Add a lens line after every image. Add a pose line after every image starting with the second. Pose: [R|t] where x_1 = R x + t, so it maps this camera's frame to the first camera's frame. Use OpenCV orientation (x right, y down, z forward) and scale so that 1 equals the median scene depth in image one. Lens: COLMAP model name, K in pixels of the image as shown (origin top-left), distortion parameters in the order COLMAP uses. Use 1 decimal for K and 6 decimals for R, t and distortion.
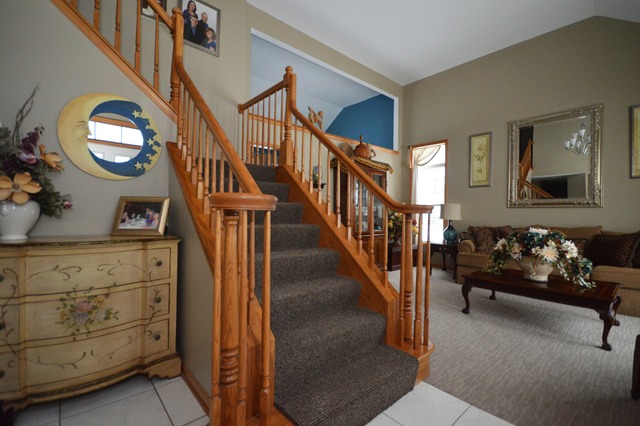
lens RADIAL K [[285.8, 0, 316.1], [0, 285.8, 213.9], [0, 0, 1]] dist [-0.002662, -0.006354]
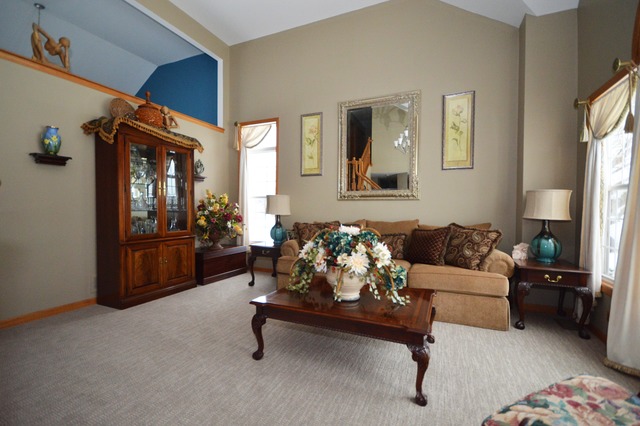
lens RADIAL K [[285.8, 0, 319.5], [0, 285.8, 213.7], [0, 0, 1]] dist [-0.002662, -0.006354]
pose [[0.902566, -0.012394, 0.430373, 0.237429], [0.005043, 0.999821, 0.018217, 0.003659], [-0.430522, -0.014272, 0.902467, 0.223830]]
